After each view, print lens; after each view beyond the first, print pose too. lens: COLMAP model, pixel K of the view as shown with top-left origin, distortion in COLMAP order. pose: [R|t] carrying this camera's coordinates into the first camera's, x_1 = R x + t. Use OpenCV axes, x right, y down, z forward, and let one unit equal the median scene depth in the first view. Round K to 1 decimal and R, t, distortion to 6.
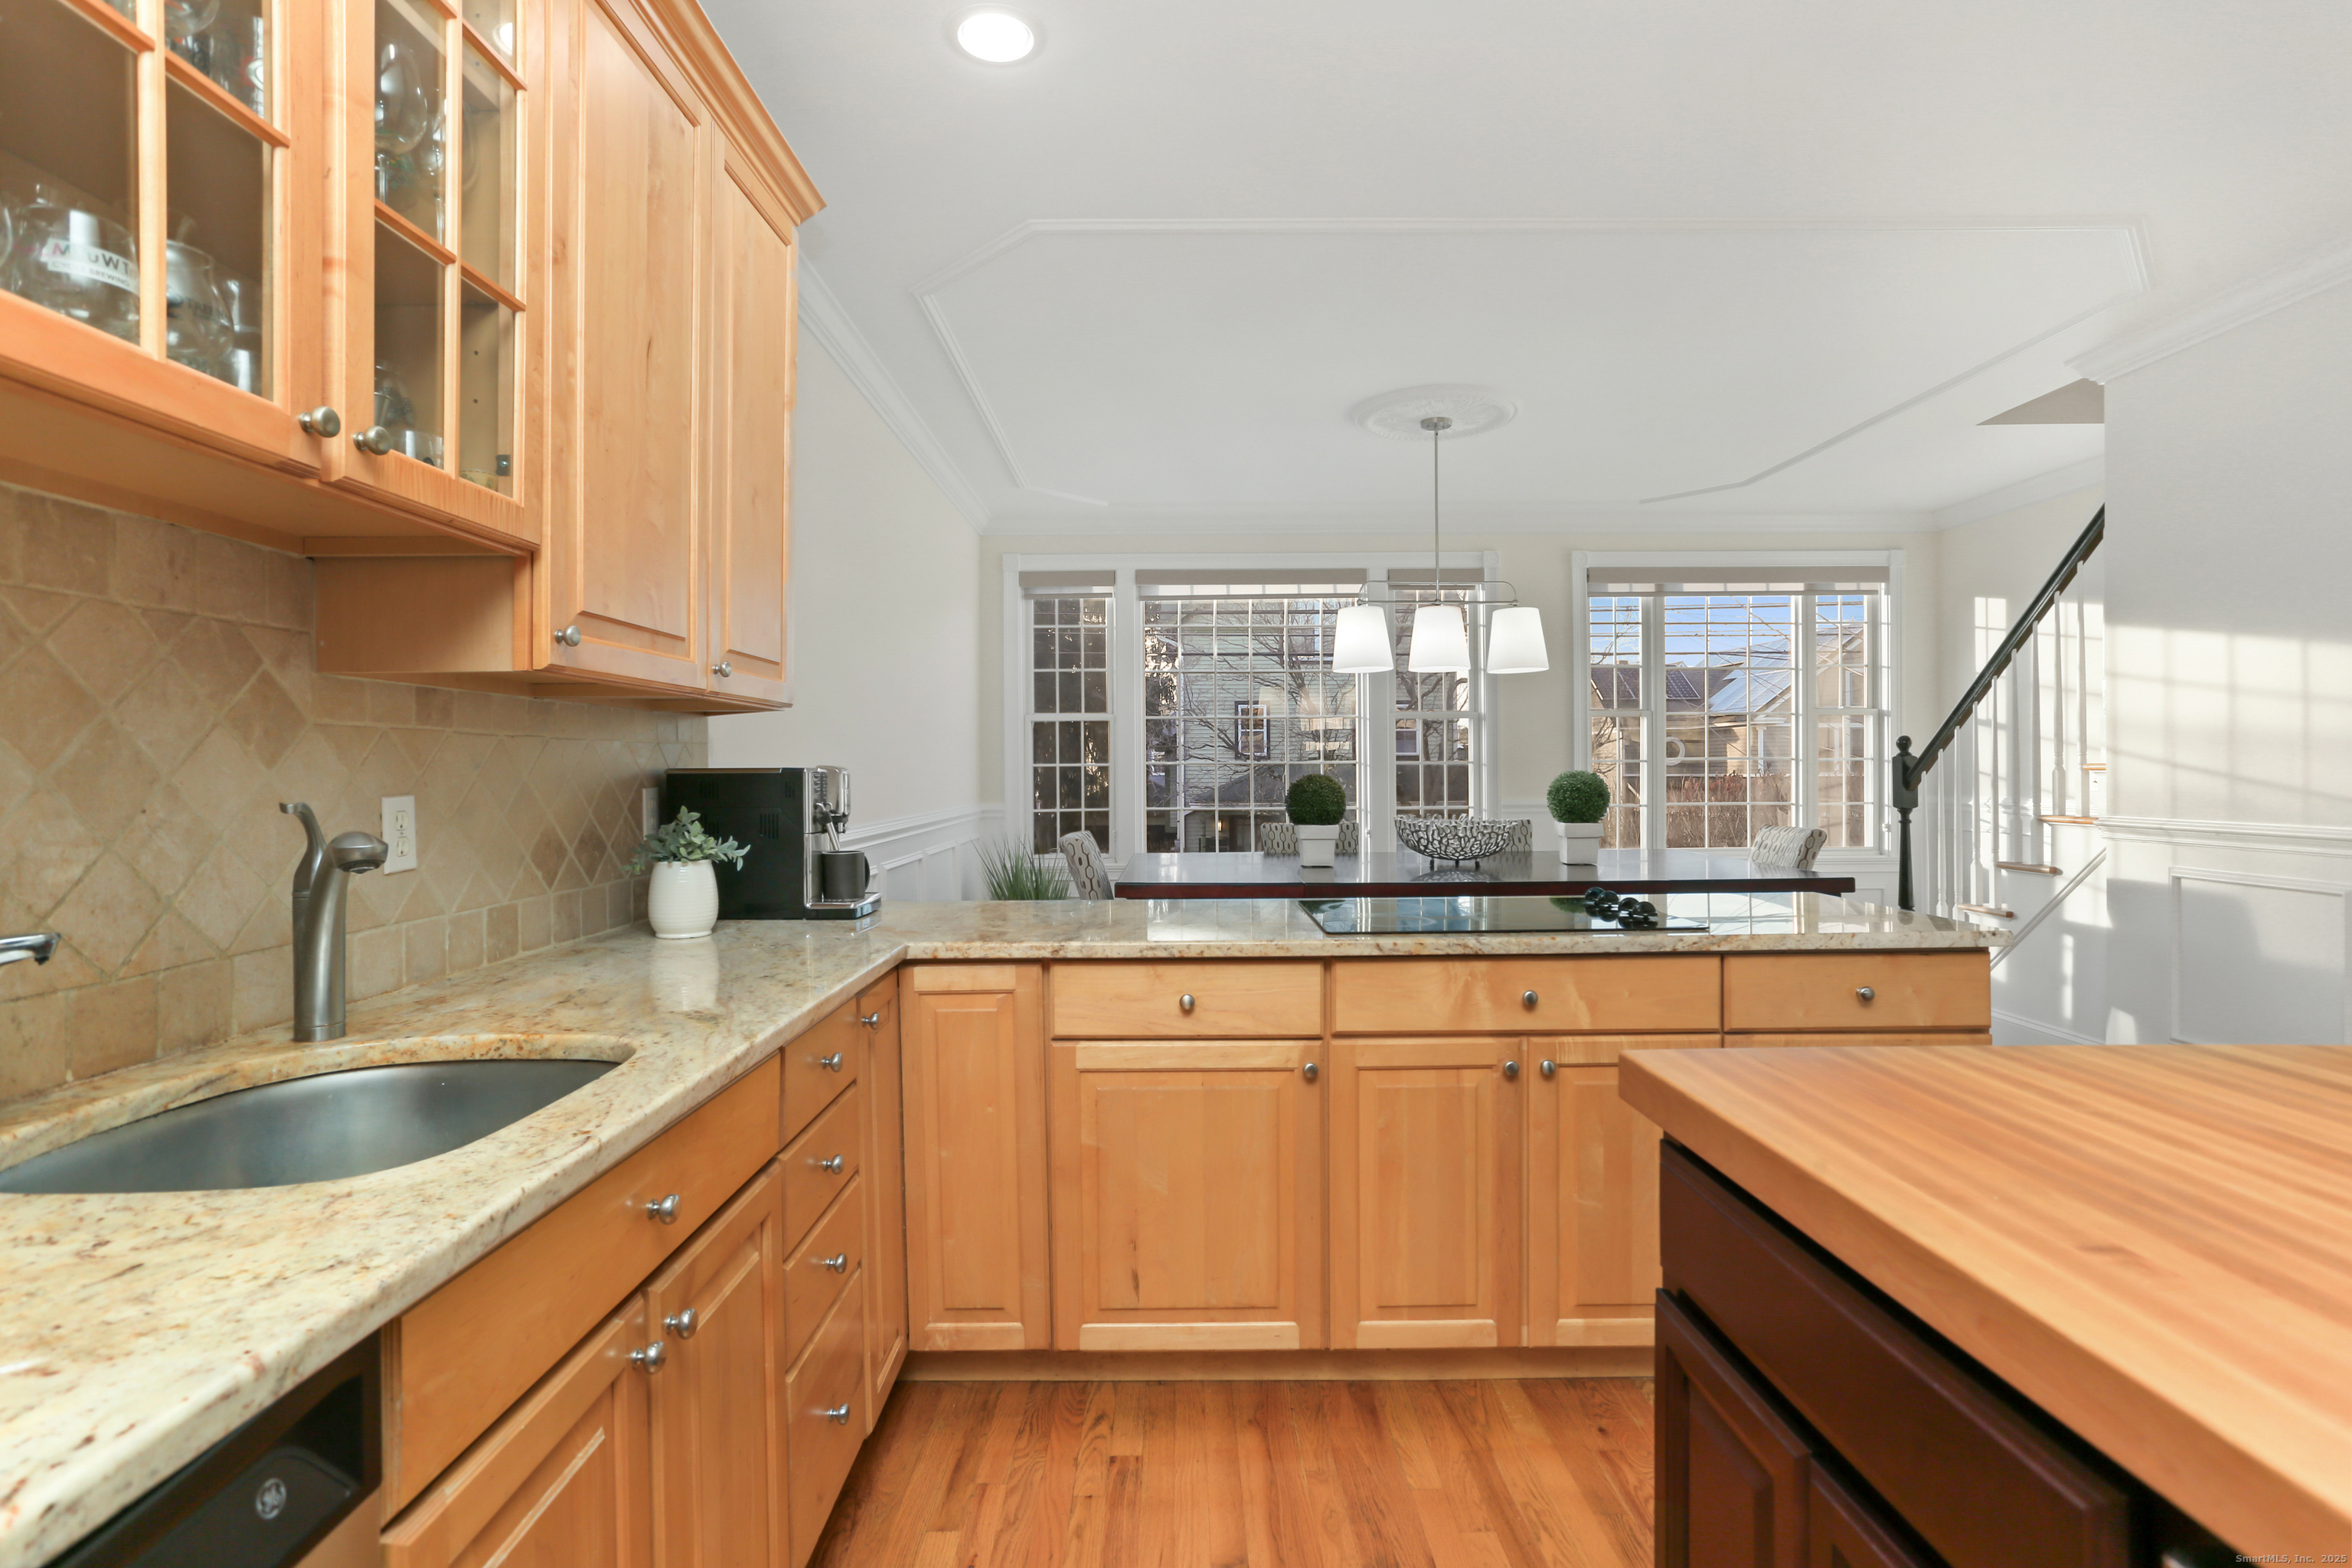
lens RADIAL K [[1146.3, 0, 1187.2], [0, 1146.3, 758.5], [0, 0, 1]] dist [-0.019182, 0.000931]
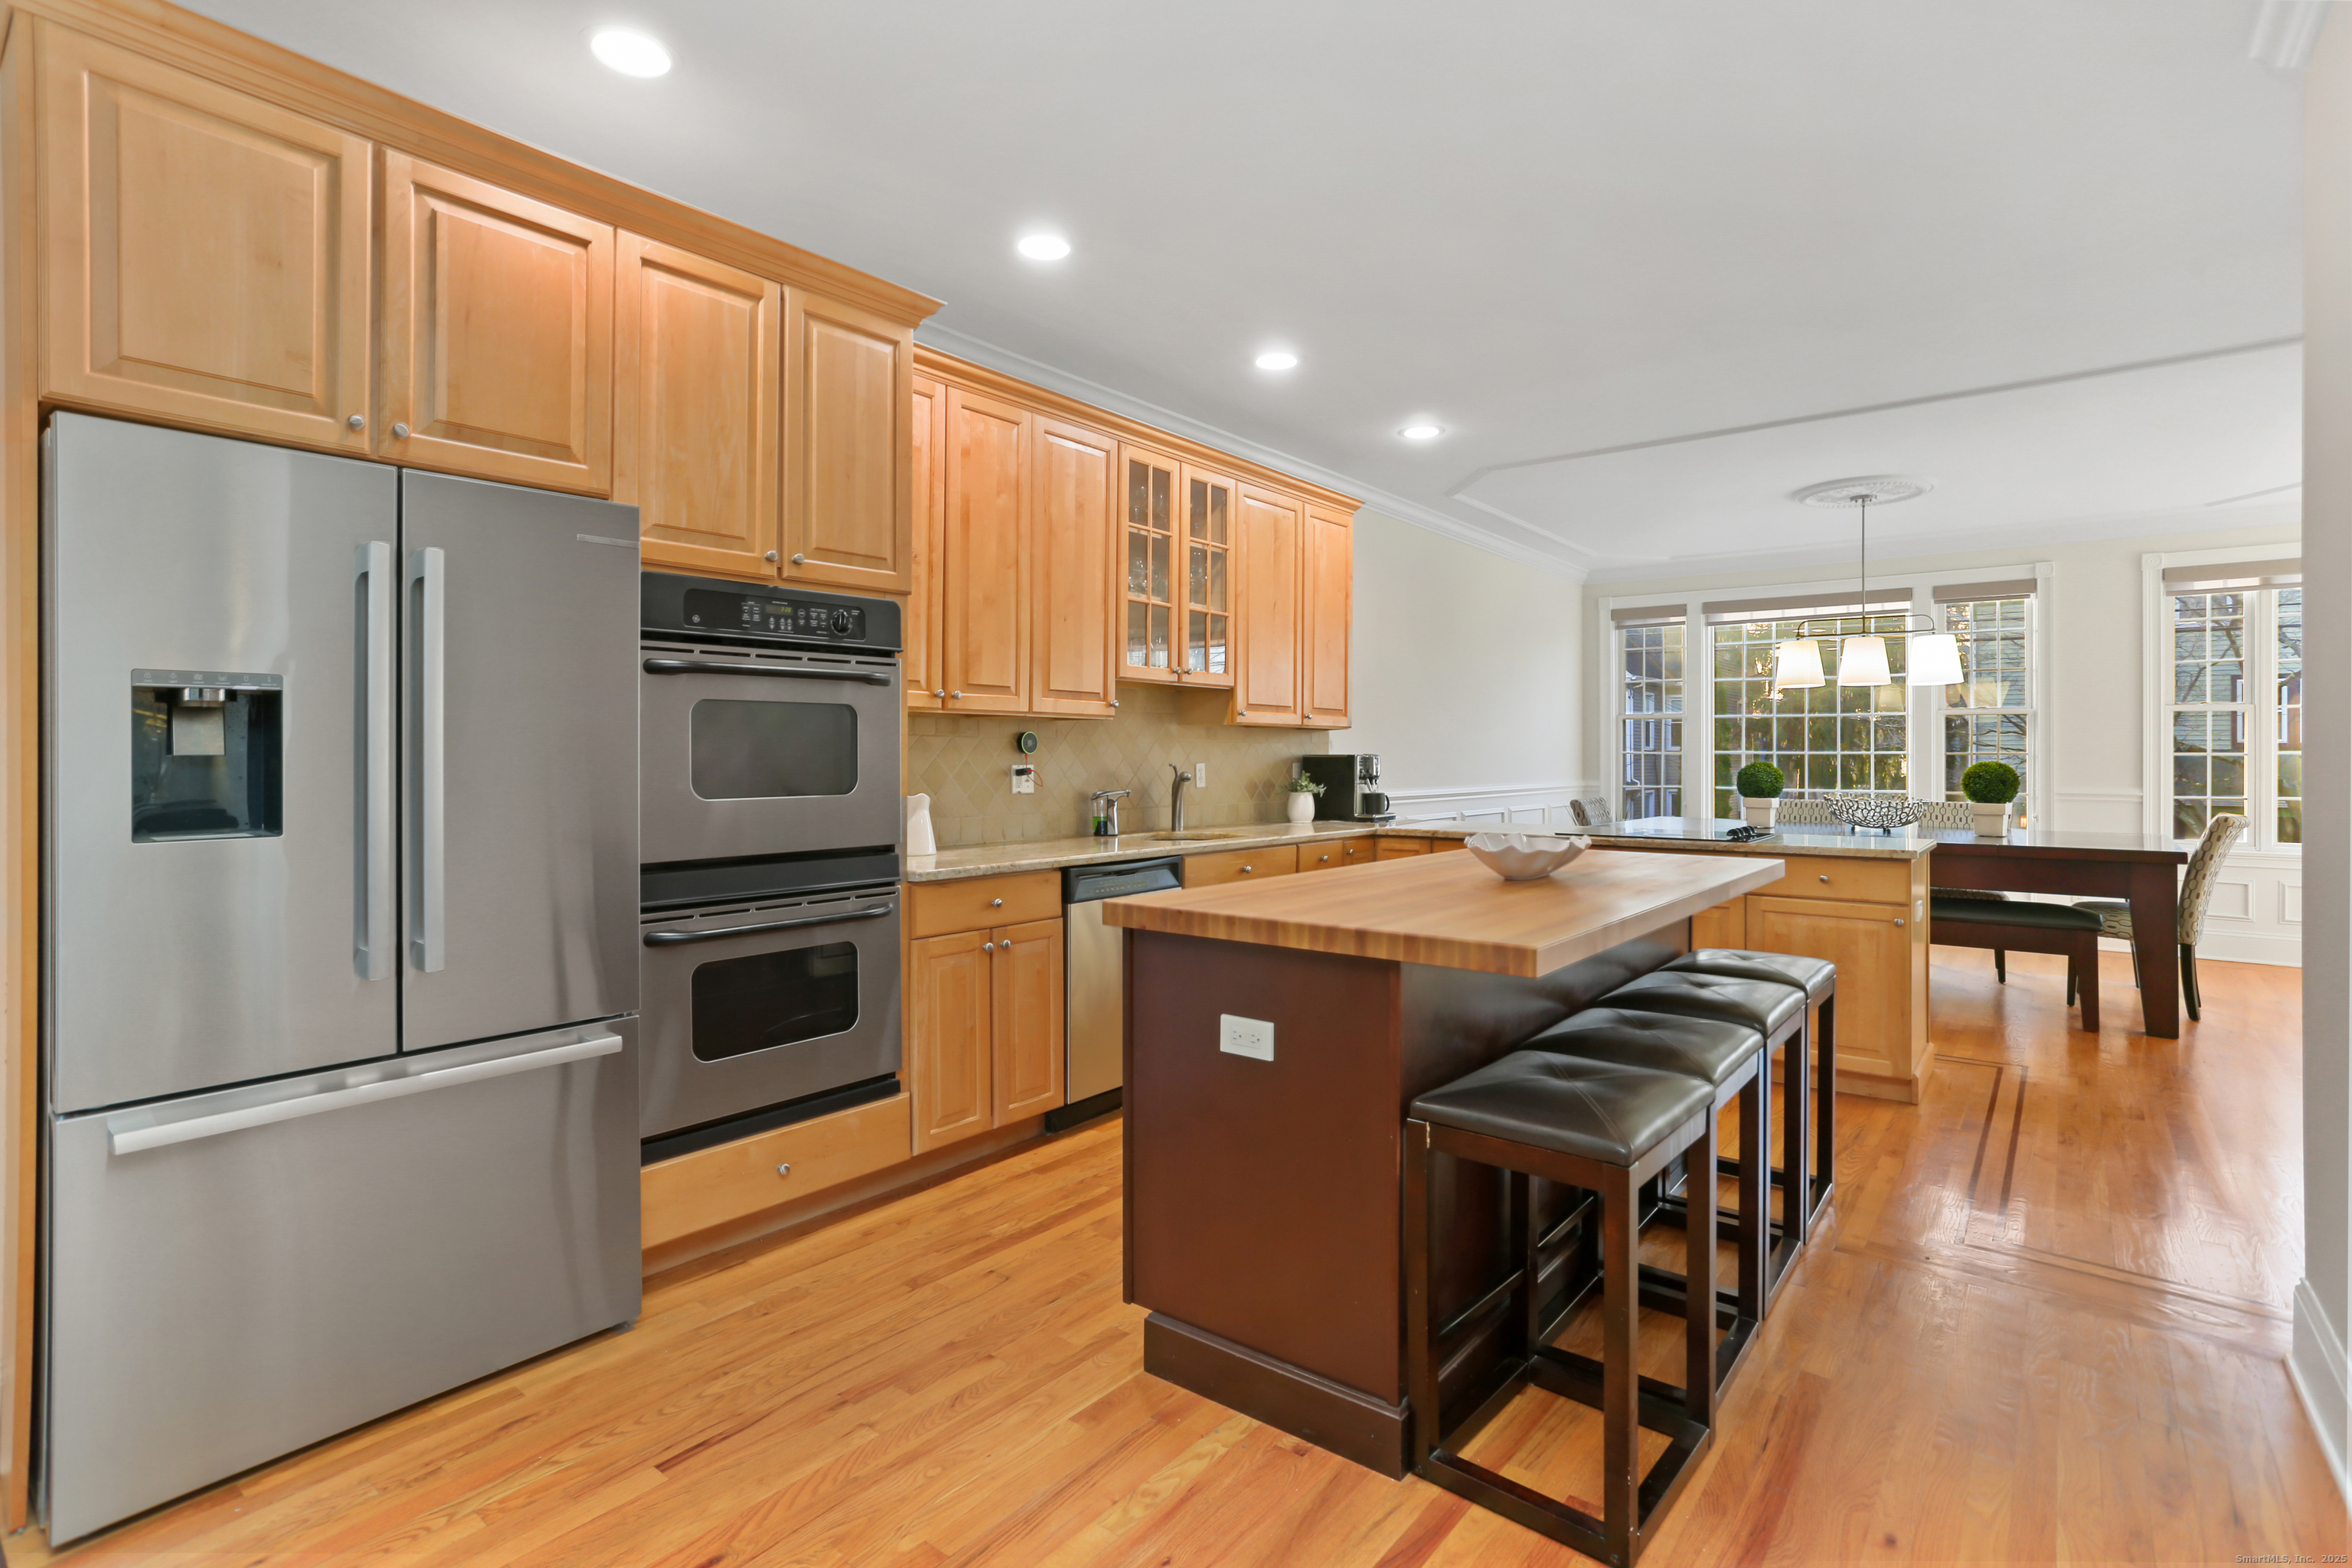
lens RADIAL K [[1150.0, 0, 1174.7], [0, 1150.0, 734.7], [0, 0, 1]] dist [0.002534, 0.001411]
pose [[0.778565, -0.002582, -0.627559, 0.715007], [-0.003629, 0.999956, -0.008616, -0.009166], [0.627554, 0.008985, 0.778522, -0.870952]]
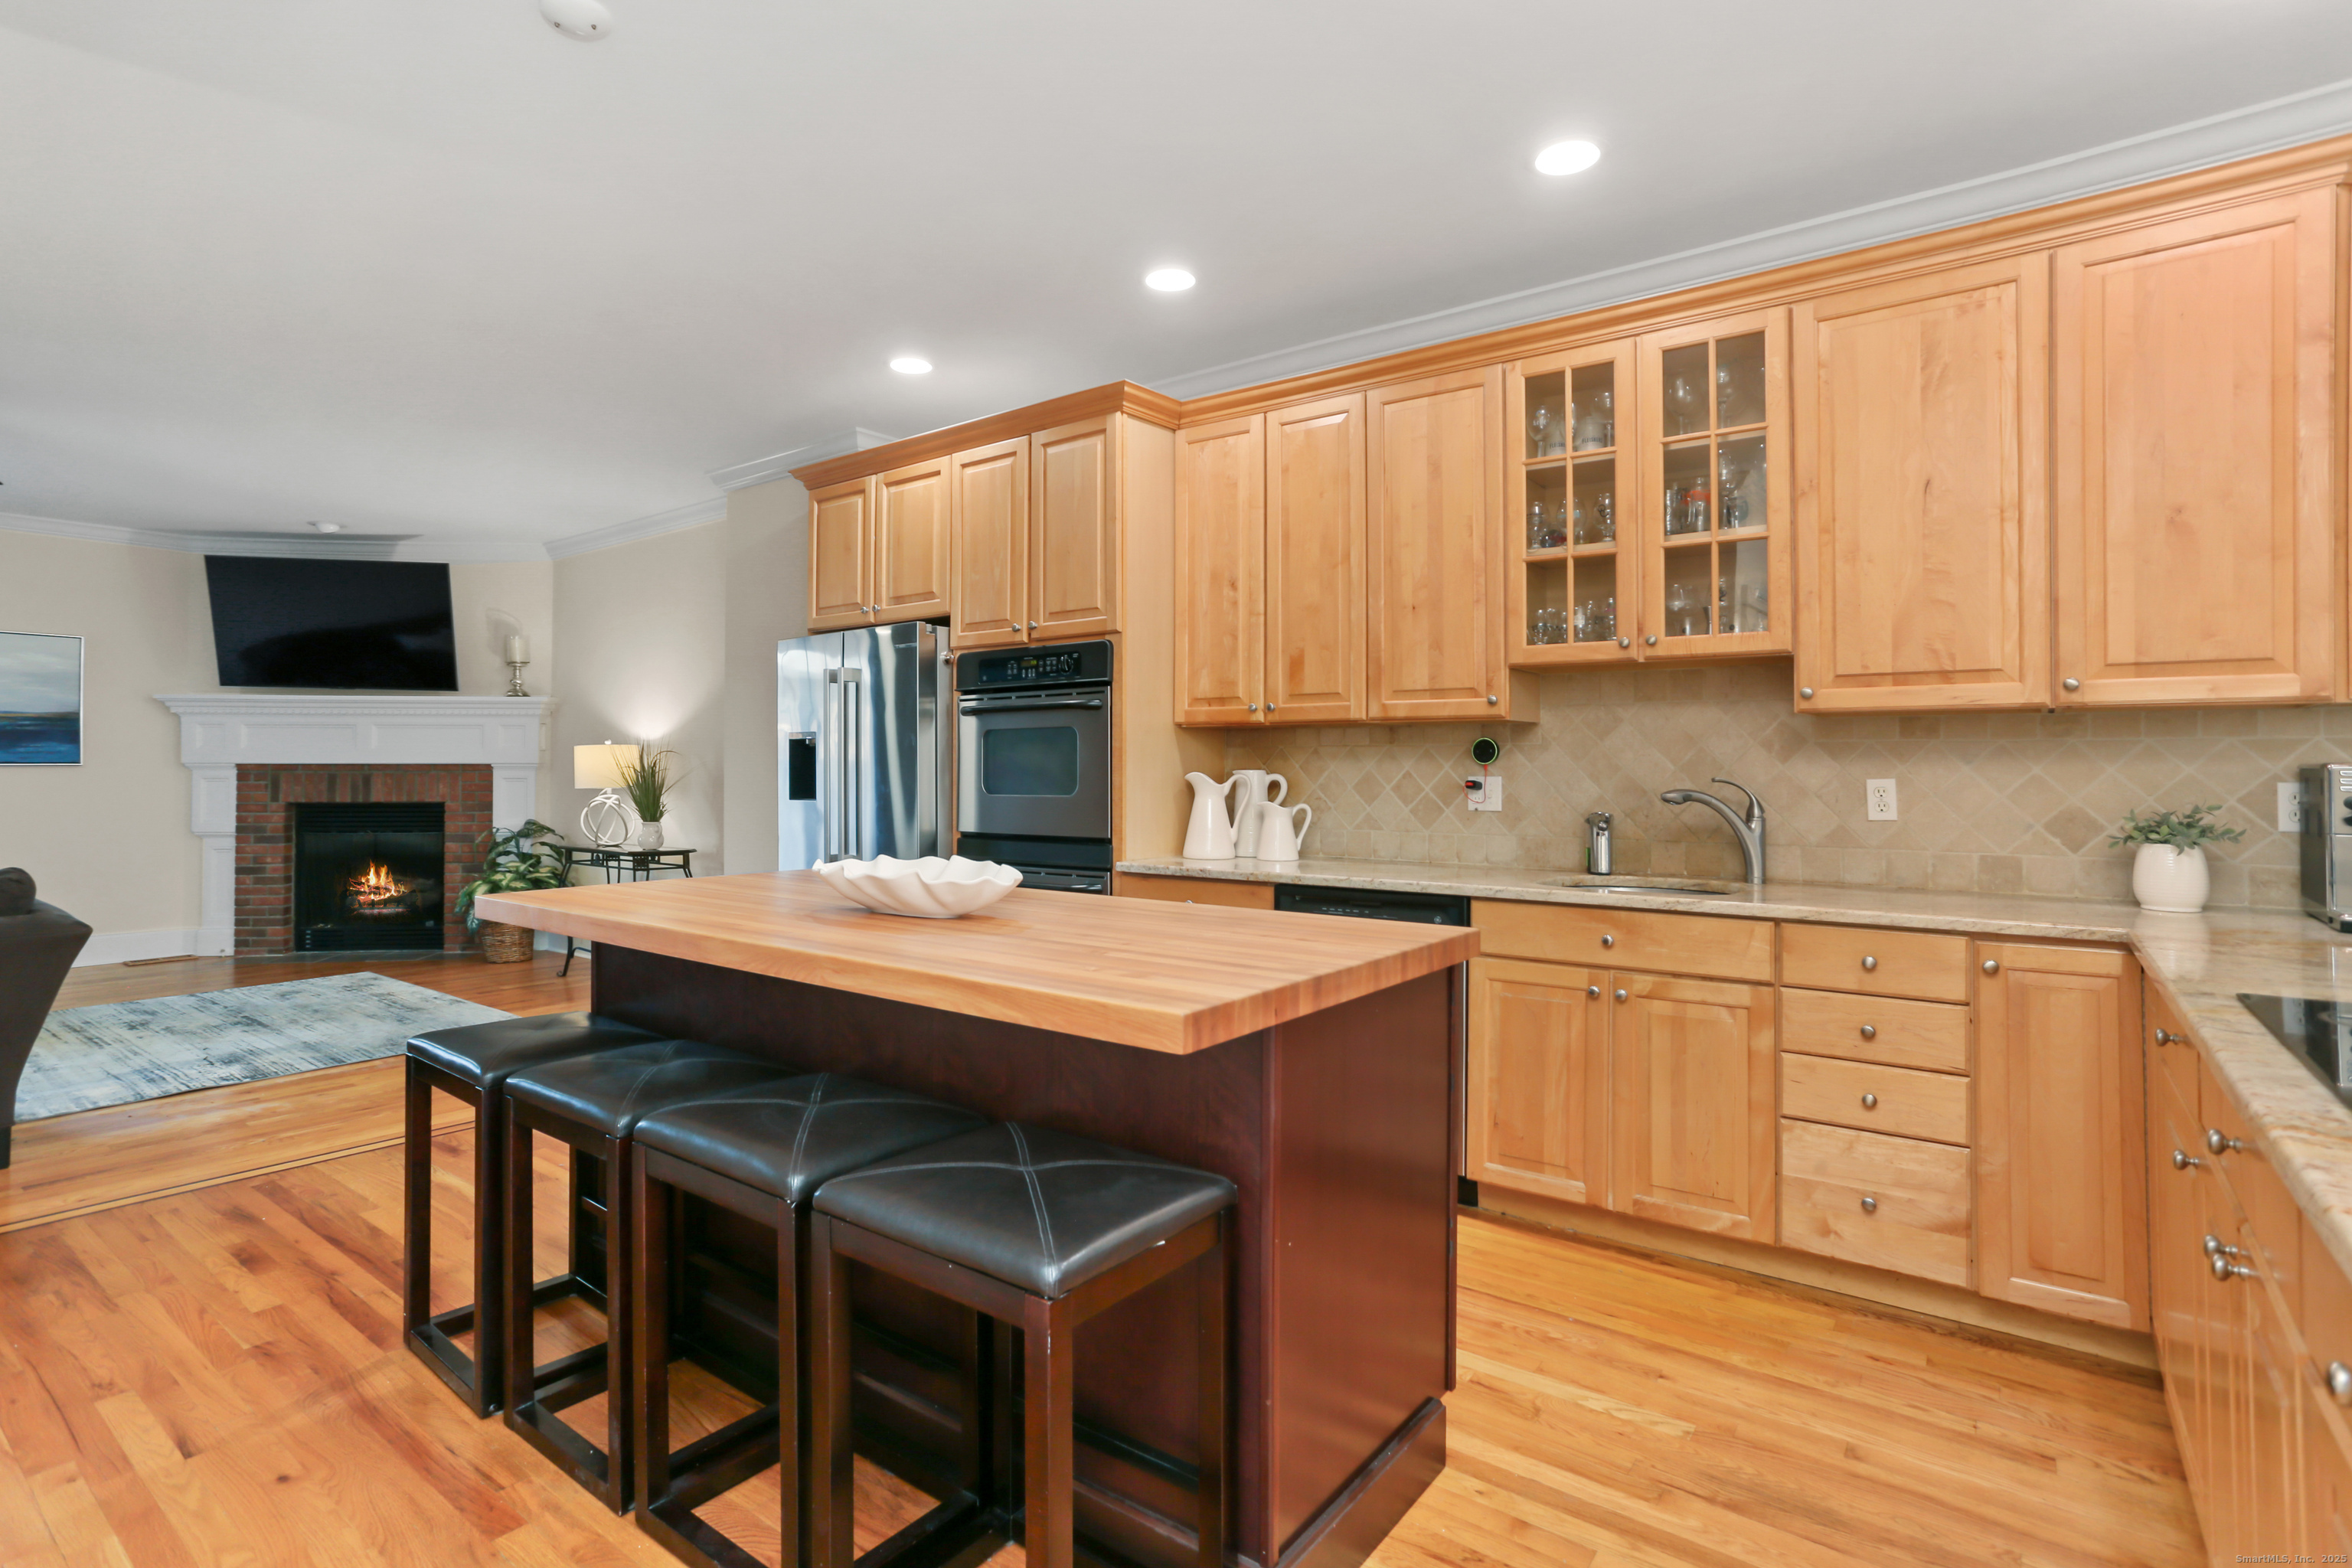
lens RADIAL K [[1146.3, 0, 1187.2], [0, 1146.3, 758.5], [0, 0, 1]] dist [-0.019182, 0.000931]
pose [[-0.594174, -0.009315, -0.804283, 0.839104], [0.002587, 0.999906, -0.013492, 0.011778], [0.804332, -0.010097, -0.594094, 0.701525]]
